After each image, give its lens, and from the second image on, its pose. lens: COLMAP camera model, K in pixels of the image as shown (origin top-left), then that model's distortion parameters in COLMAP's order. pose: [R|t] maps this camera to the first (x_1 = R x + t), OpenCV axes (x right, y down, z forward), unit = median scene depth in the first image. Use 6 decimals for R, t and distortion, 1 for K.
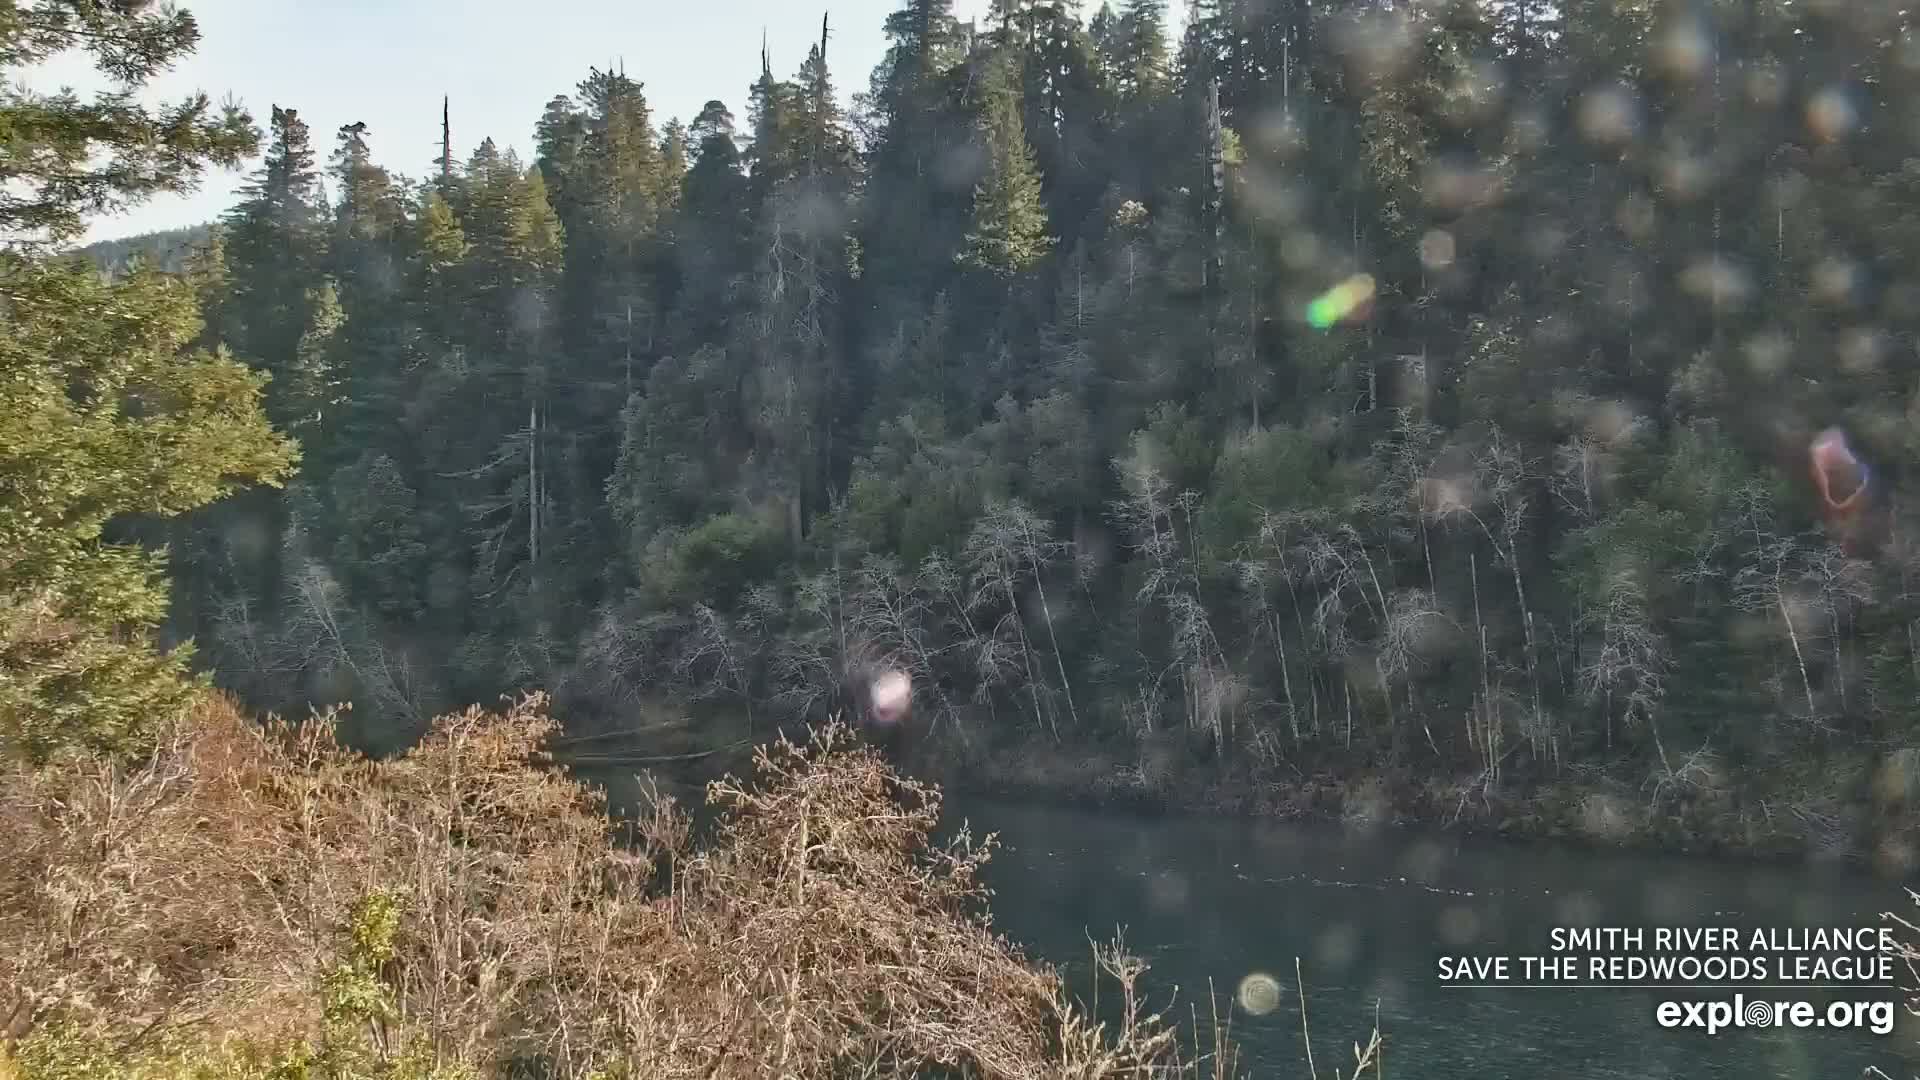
lens RADIAL K [[2248.4, 0, 997.0], [0, 2248.4, 528.4], [0, 0, 1]] dist [0.152062, 0.000000]
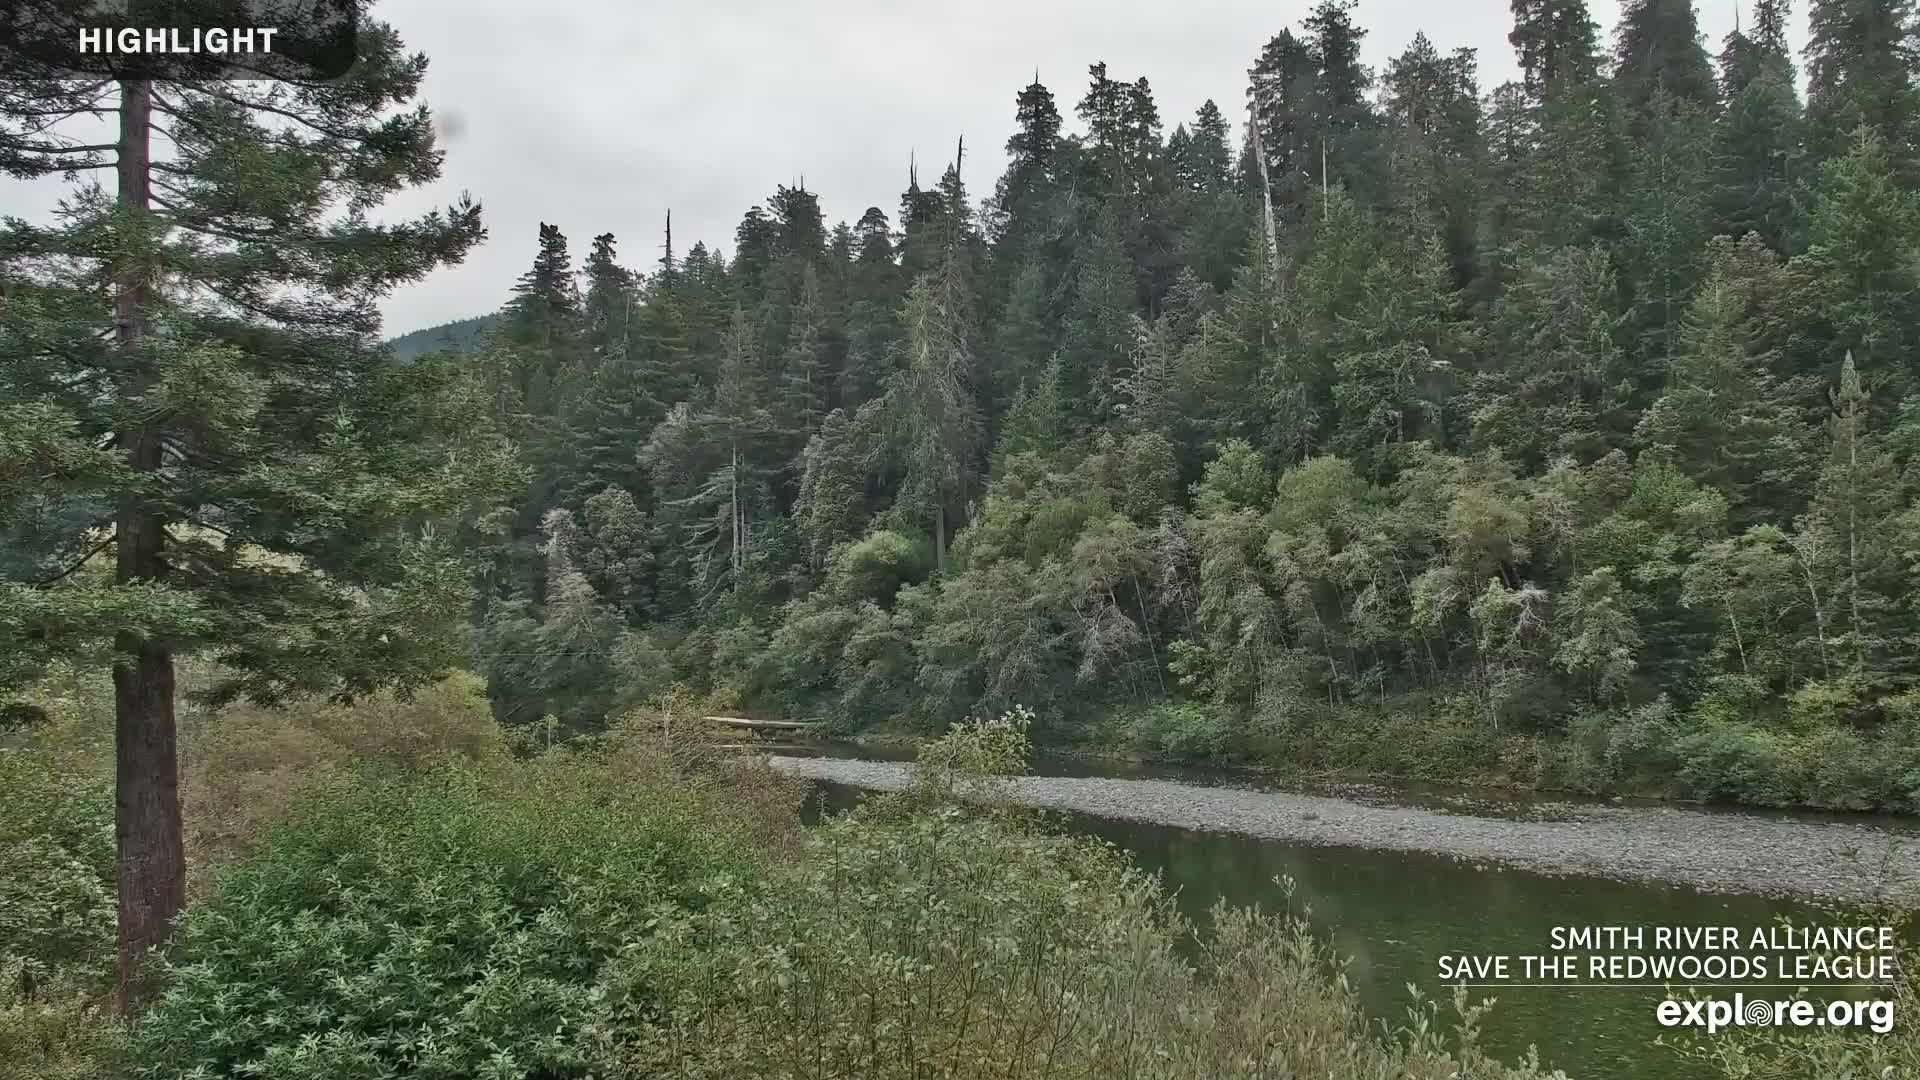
lens RADIAL K [[2248.4, 0, 954.9], [0, 2248.4, 545.1], [0, 0, 1]] dist [0.152062, 0.000000]
pose [[0.996923, -0.010921, -0.077620, 0.017211], [0.011286, 0.999927, 0.004270, -0.003476], [0.077568, -0.005132, 0.996974, -0.263375]]
